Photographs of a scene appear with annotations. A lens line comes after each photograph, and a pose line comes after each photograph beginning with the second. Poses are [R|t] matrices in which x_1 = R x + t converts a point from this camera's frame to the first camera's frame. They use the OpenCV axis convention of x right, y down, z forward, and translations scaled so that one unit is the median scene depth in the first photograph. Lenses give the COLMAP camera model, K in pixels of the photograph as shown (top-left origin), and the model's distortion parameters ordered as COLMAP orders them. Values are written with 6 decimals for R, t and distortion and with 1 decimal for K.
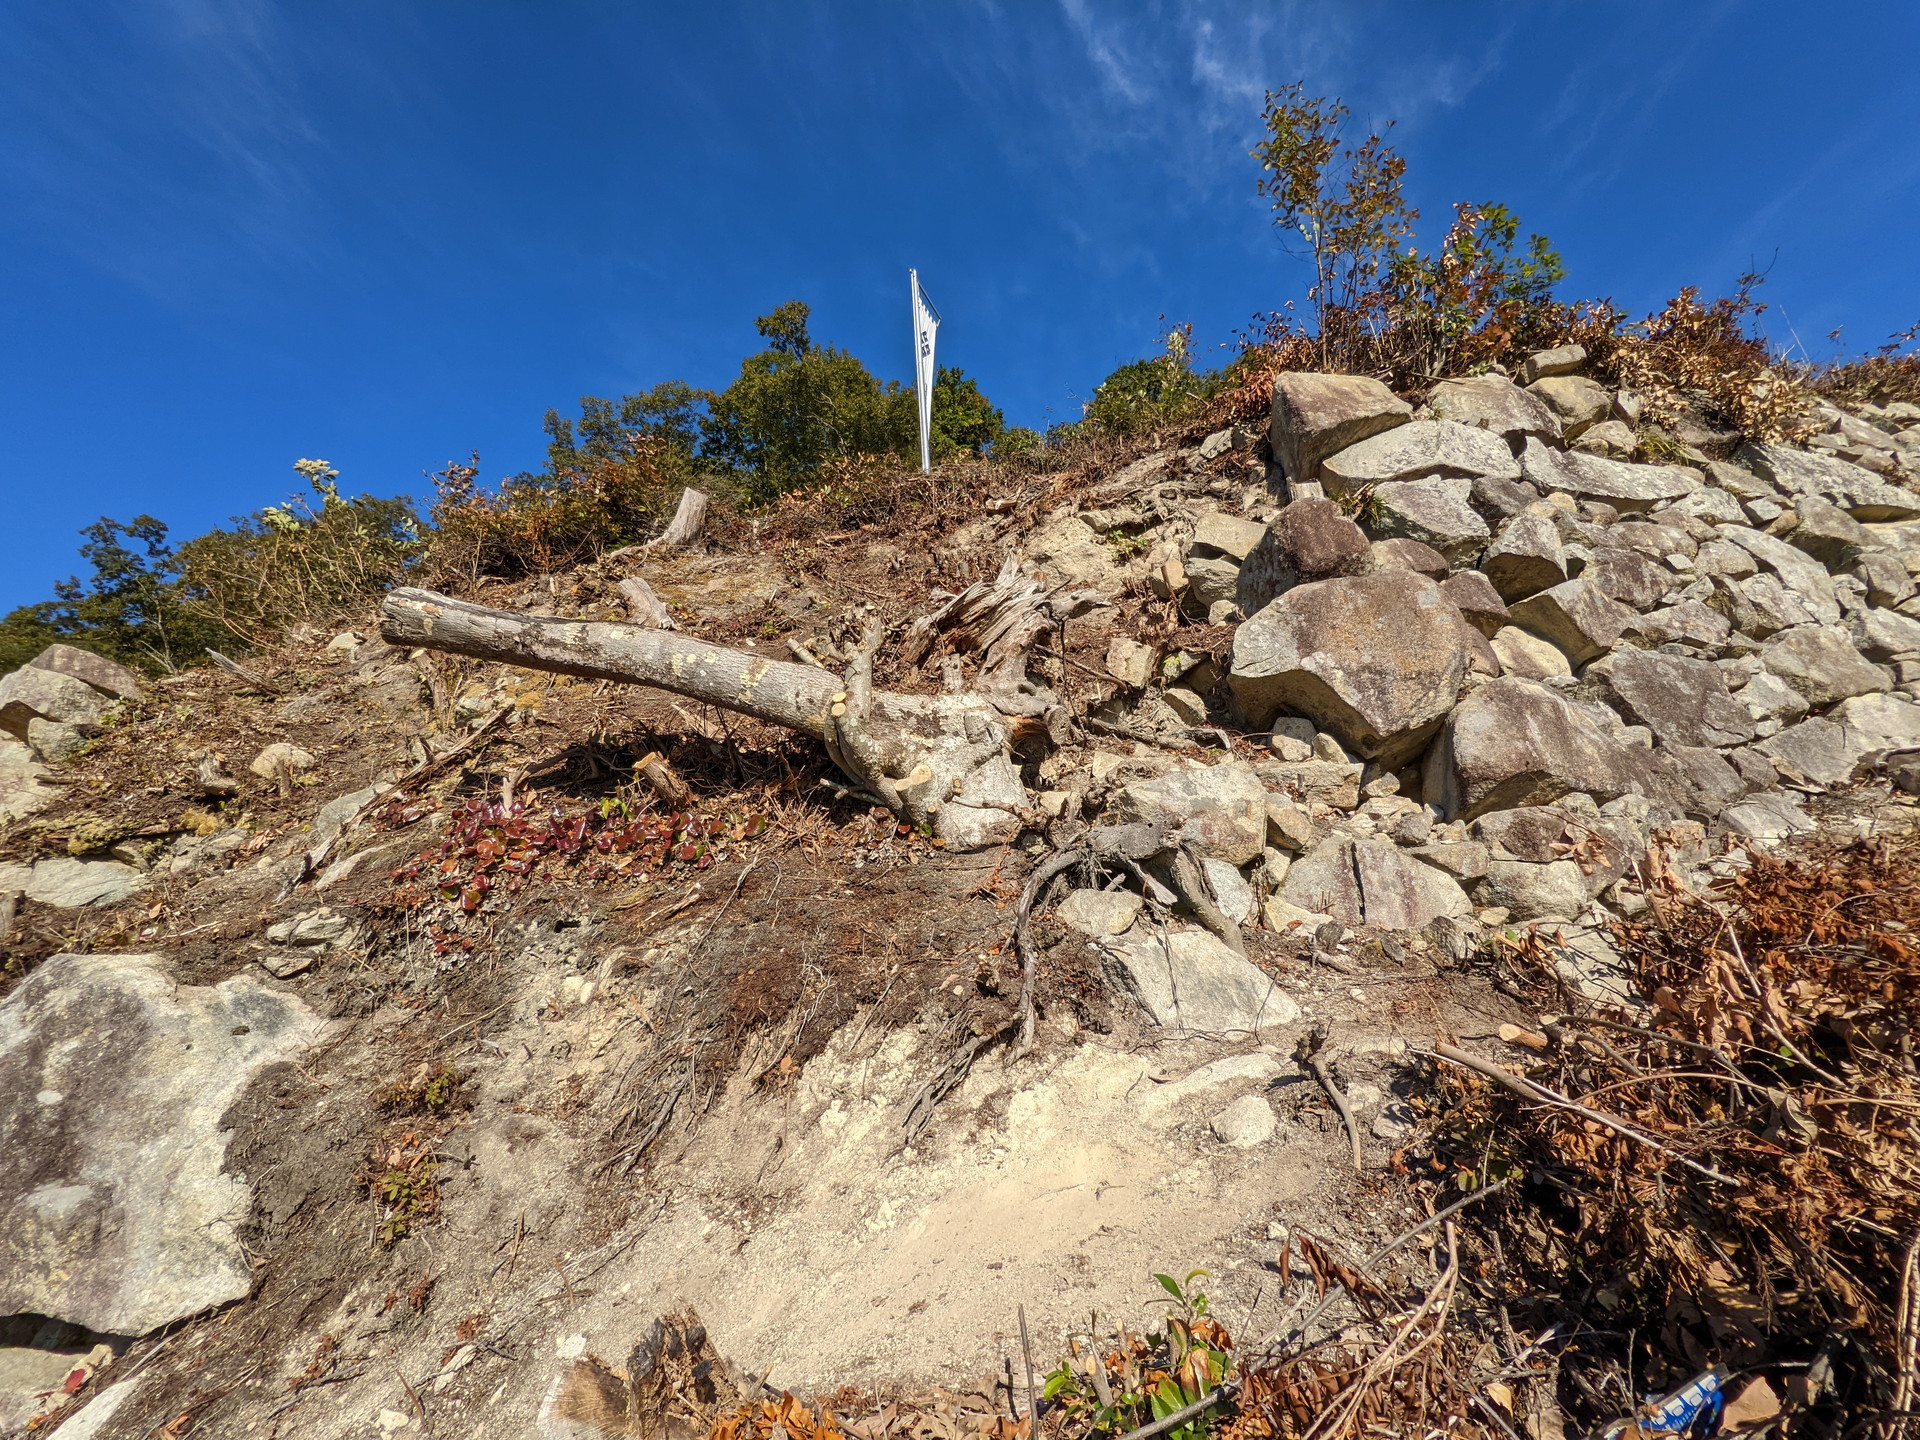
lens RADIAL K [[915.3, 0, 953.3], [0, 915.3, 714.1], [0, 0, 1]] dist [-0.006335, 0.008257]
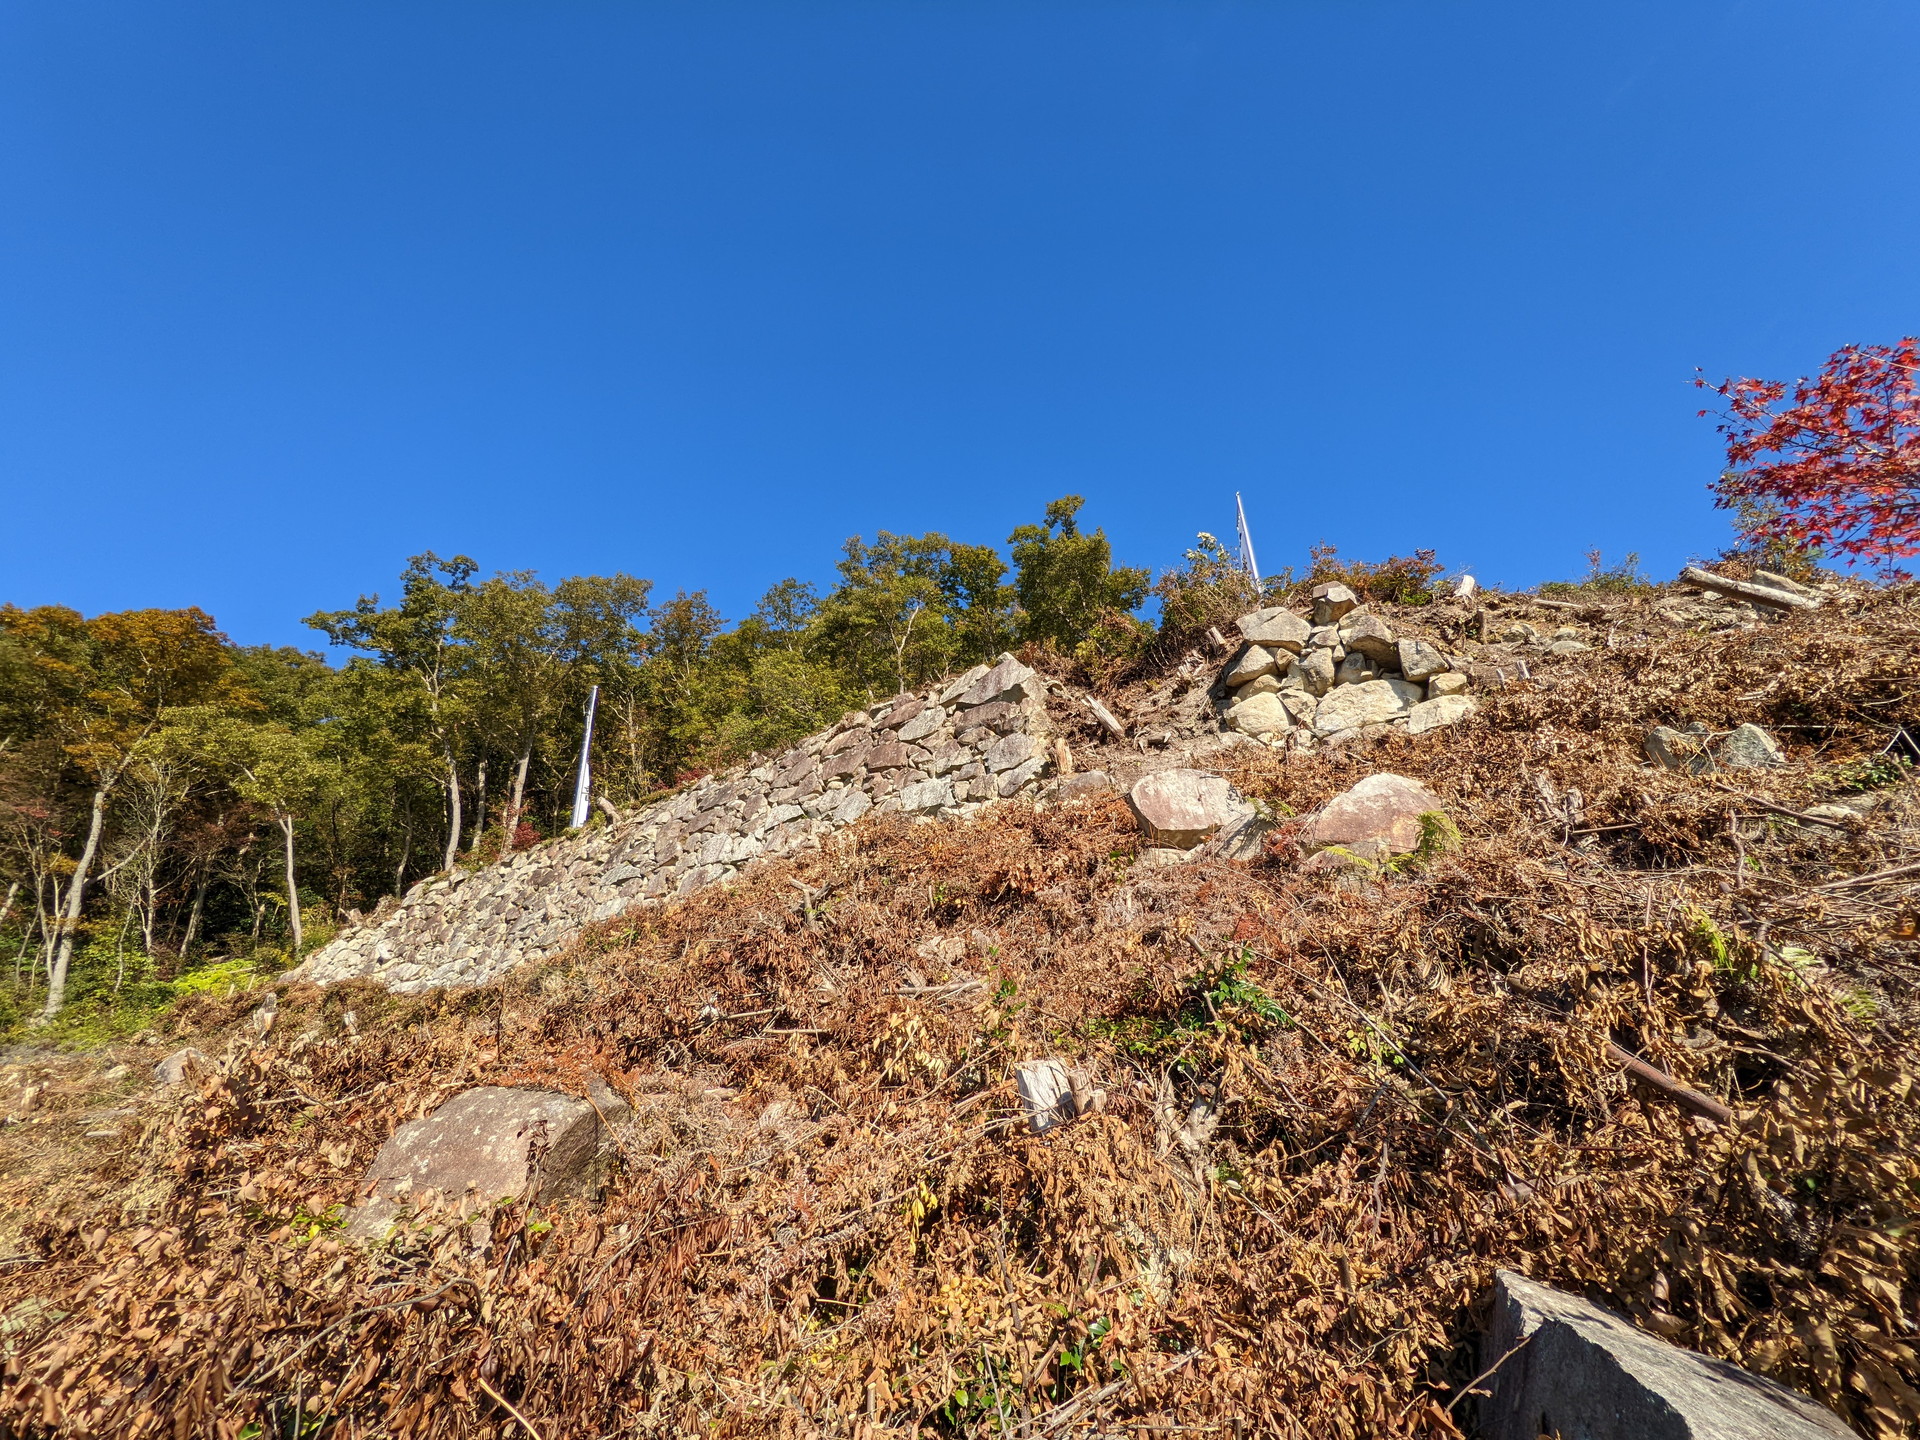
lens RADIAL K [[915.3, 0, 946.3], [0, 915.3, 720.0], [0, 0, 1]] dist [-0.006335, 0.008257]
pose [[0.979081, 0.161181, 0.124184, -1.978689], [-0.131283, 0.966704, -0.219656, 0.836243], [-0.155454, 0.198758, 0.967641, -0.975568]]
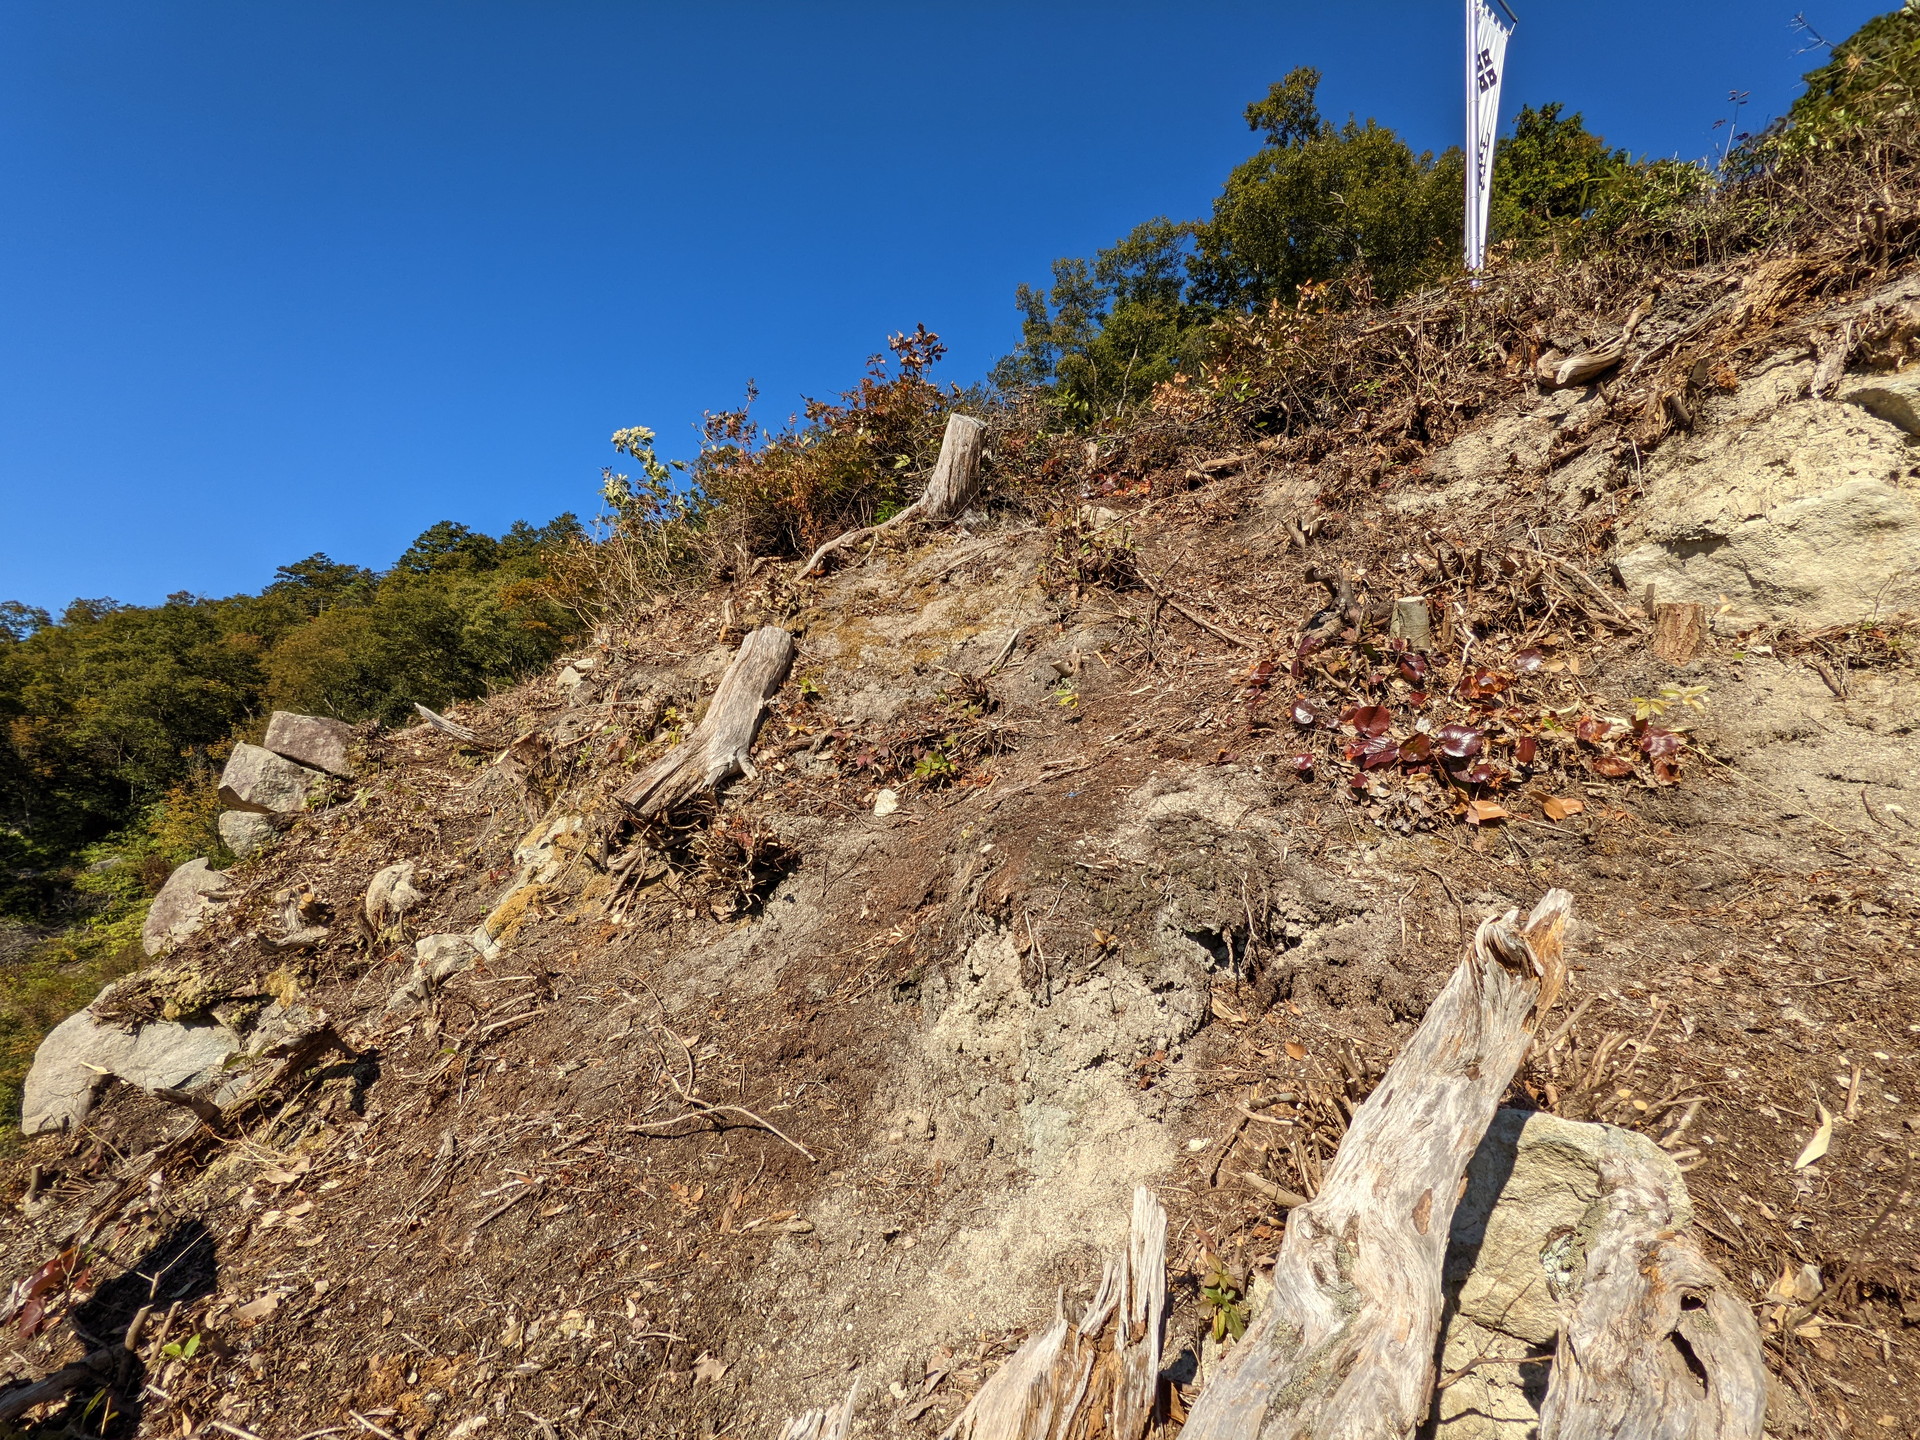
lens RADIAL K [[915.3, 0, 955.3], [0, 915.3, 721.6], [0, 0, 1]] dist [-0.006335, 0.008257]
pose [[0.850339, 0.052452, -0.523615, 0.044757], [0.032103, 0.987996, 0.151105, -0.164513], [0.525255, -0.145300, 0.838448, 0.552056]]
